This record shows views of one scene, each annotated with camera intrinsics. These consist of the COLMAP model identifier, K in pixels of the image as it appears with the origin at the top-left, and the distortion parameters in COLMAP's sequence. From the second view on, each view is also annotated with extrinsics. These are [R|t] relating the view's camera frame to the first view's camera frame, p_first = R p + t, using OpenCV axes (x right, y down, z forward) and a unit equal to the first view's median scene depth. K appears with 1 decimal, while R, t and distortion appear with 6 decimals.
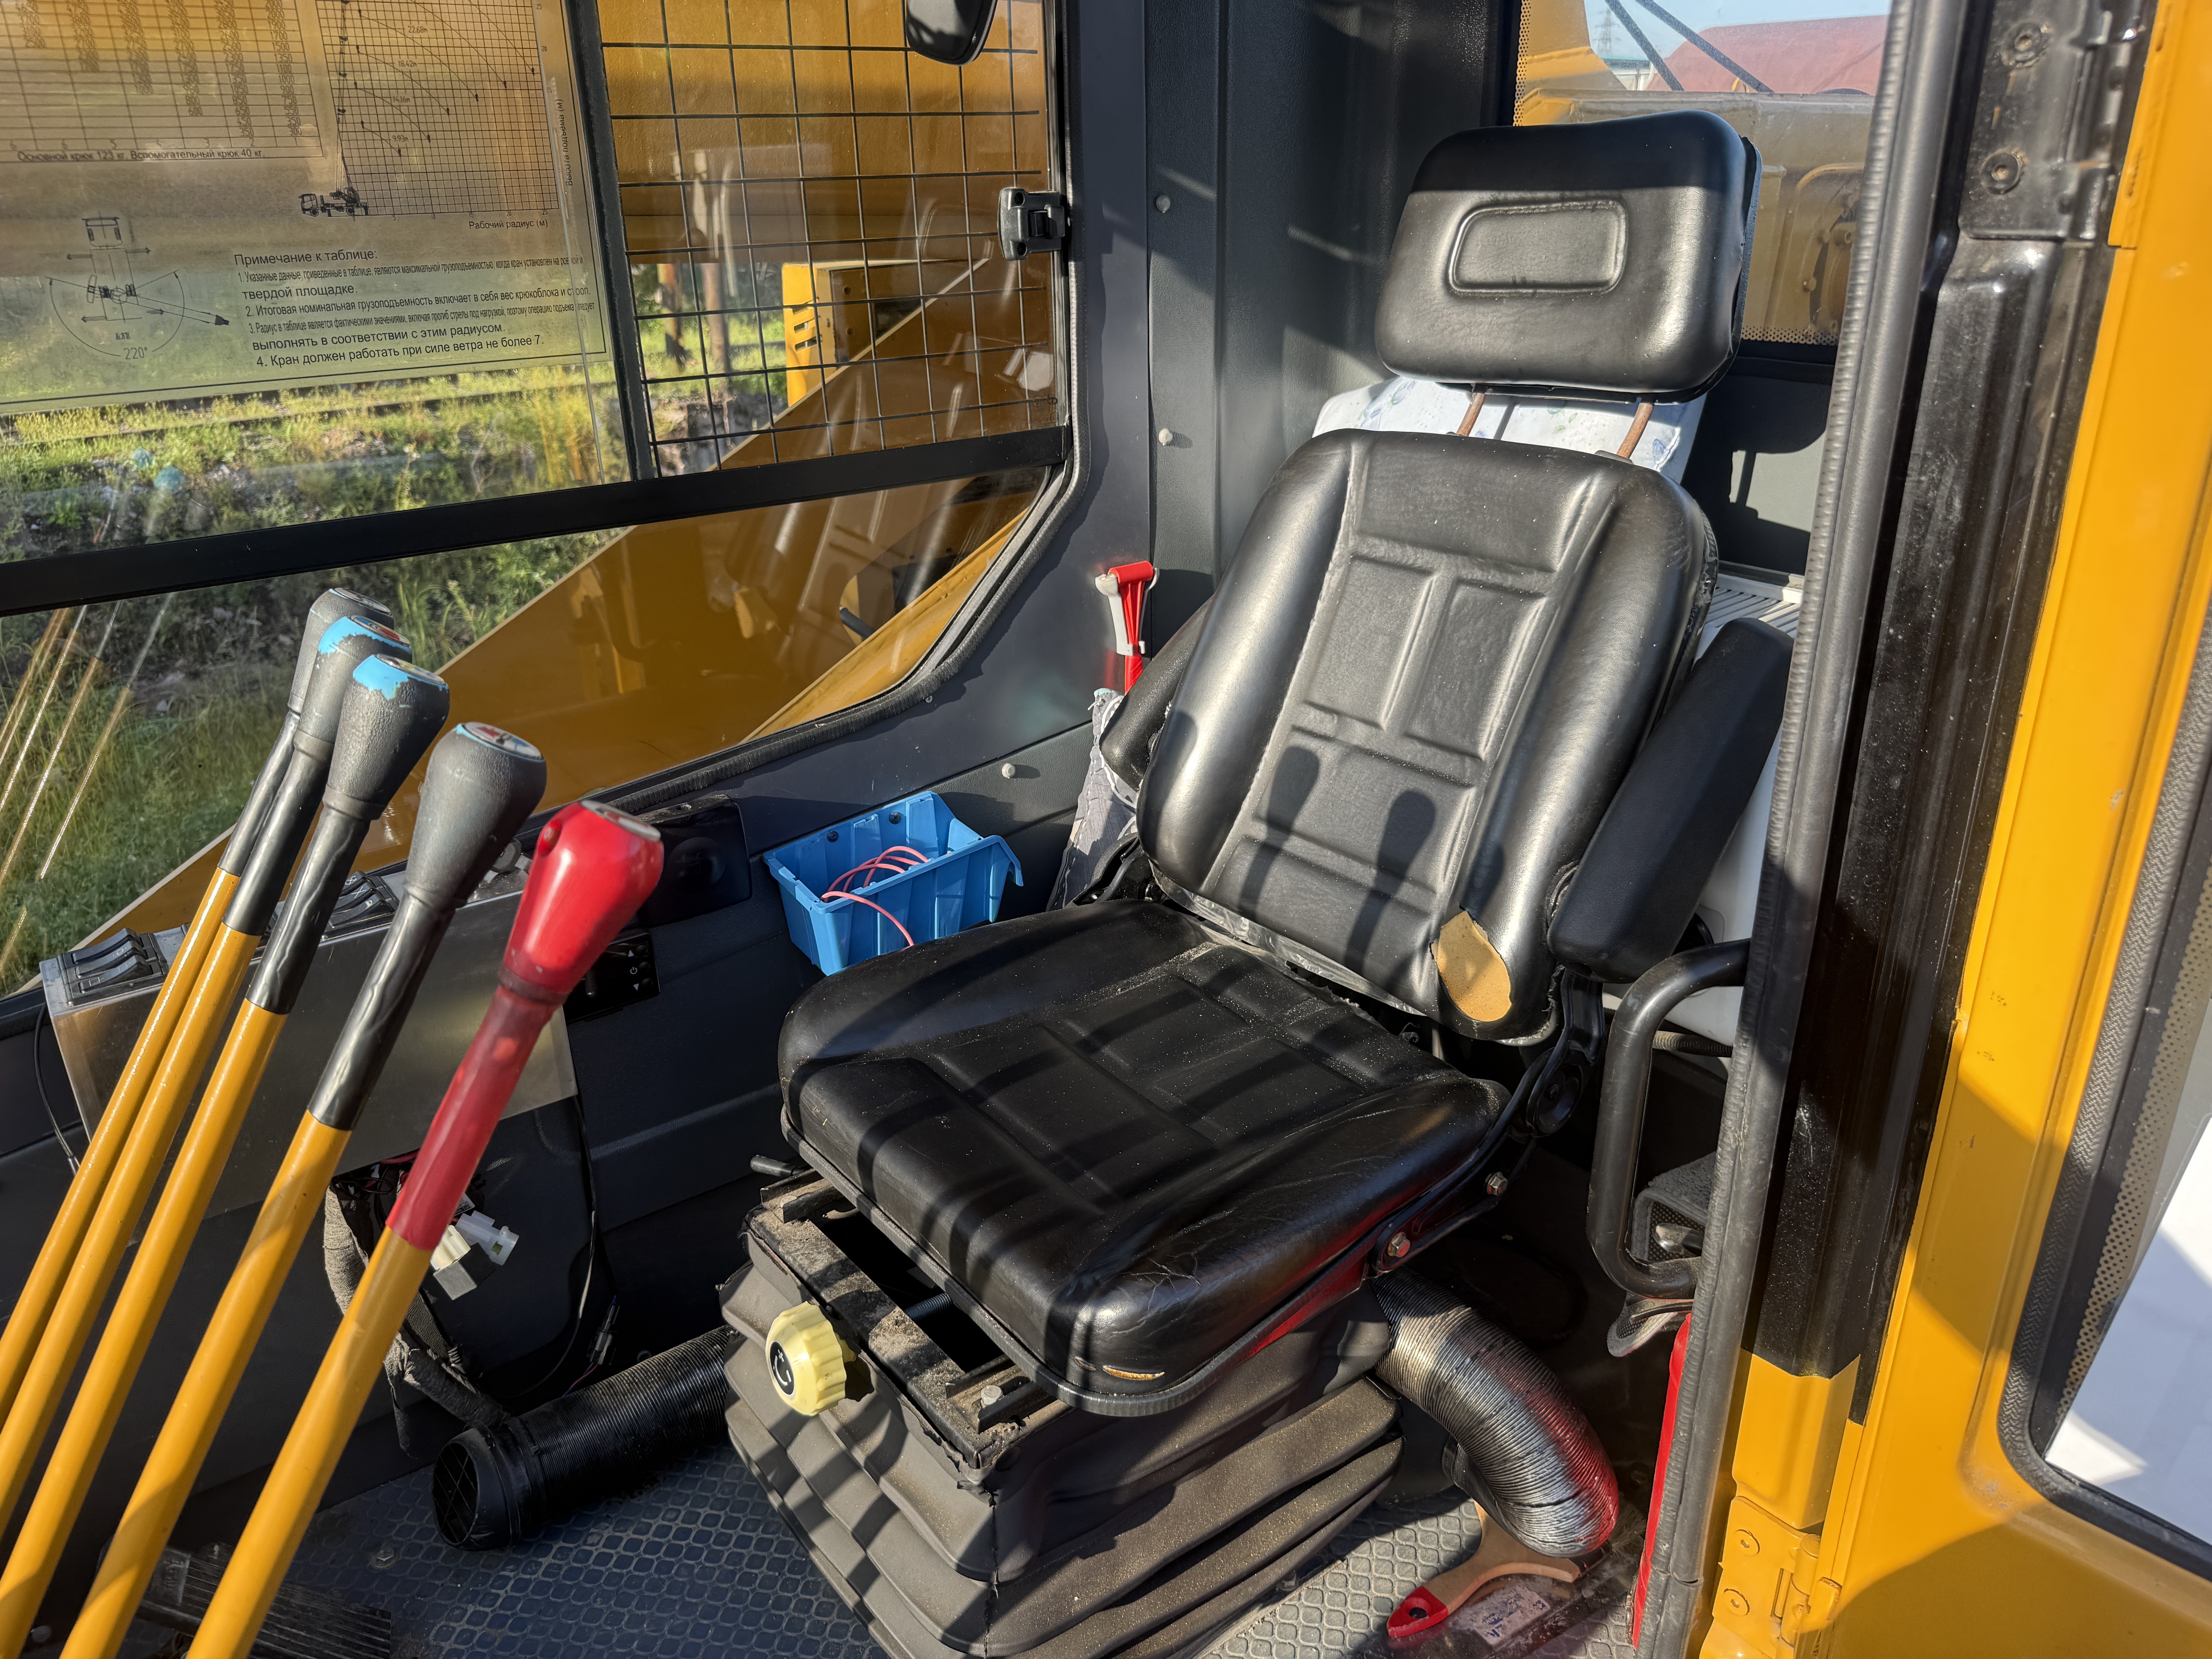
lens RADIAL K [[1581.6, 0, 1096.6], [0, 1581.6, 810.4], [0, 0, 1]] dist [0.054001, -0.089684]
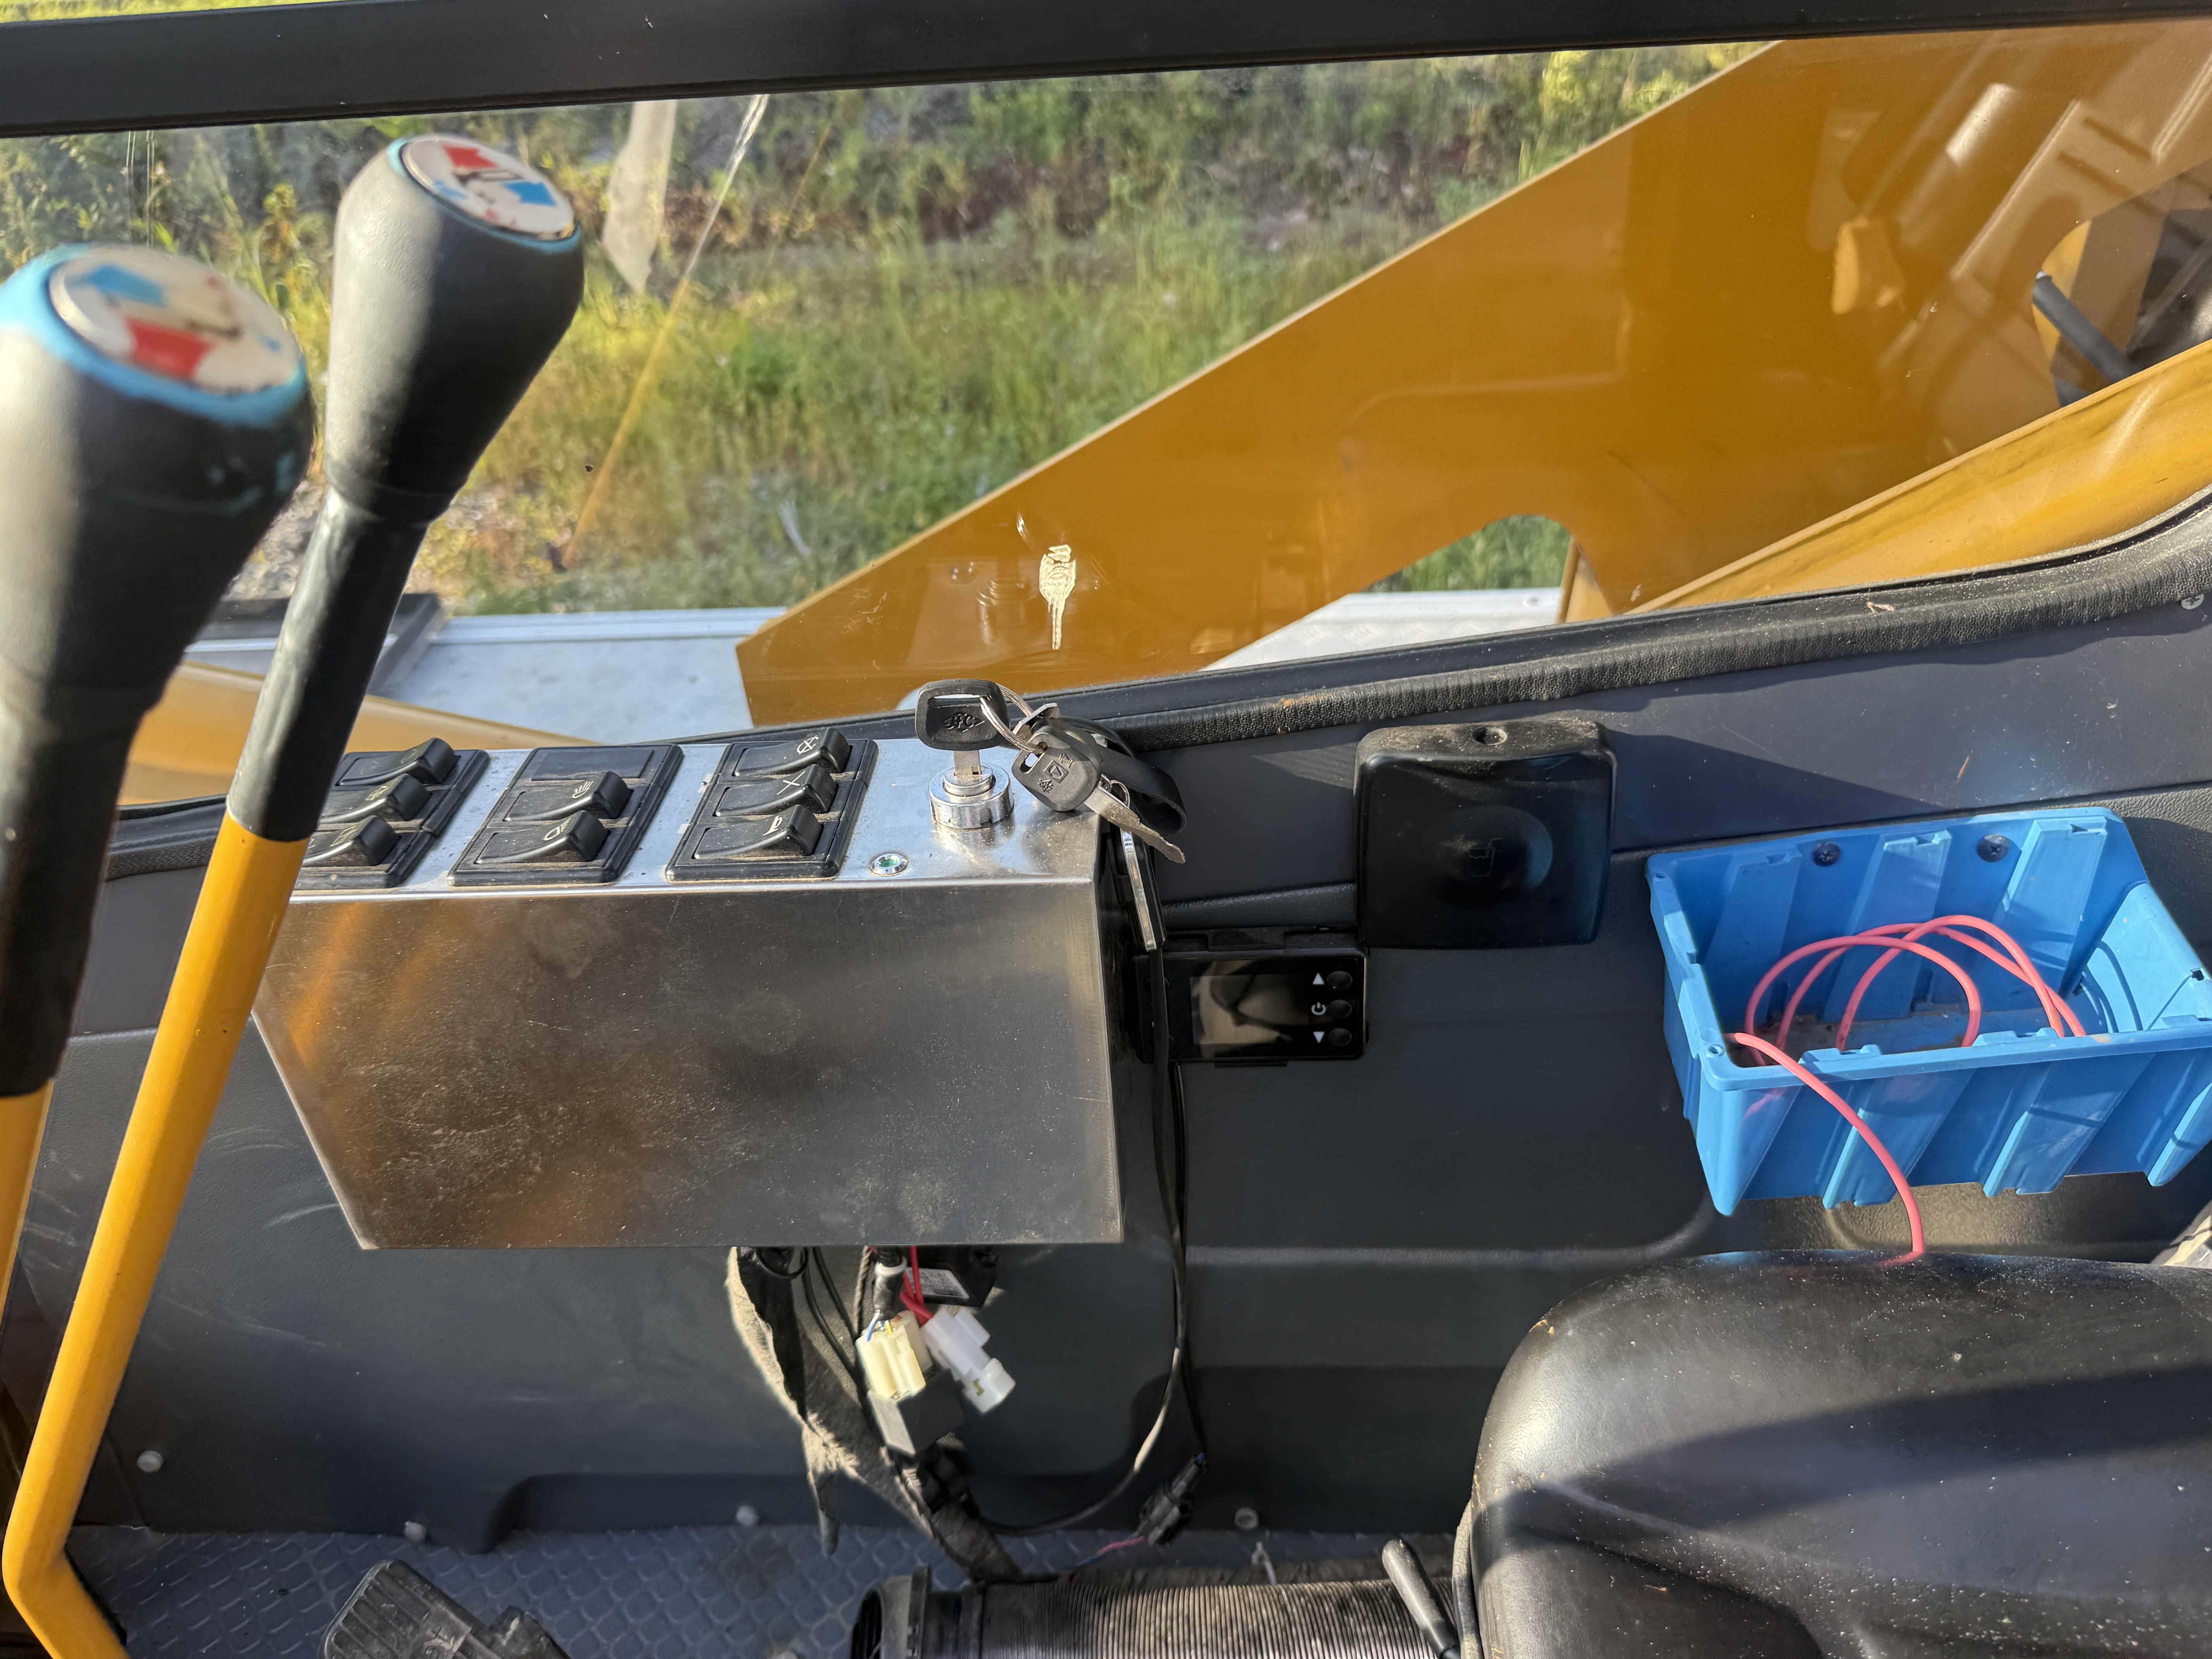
lens RADIAL K [[1581.6, 0, 1096.6], [0, 1581.6, 810.4], [0, 0, 1]] dist [0.054001, -0.089684]
pose [[0.776516, 0.331386, -0.535917, -0.089020], [-0.188963, 0.933856, 0.303655, -0.091105], [0.601096, -0.134524, 0.787773, 0.521720]]
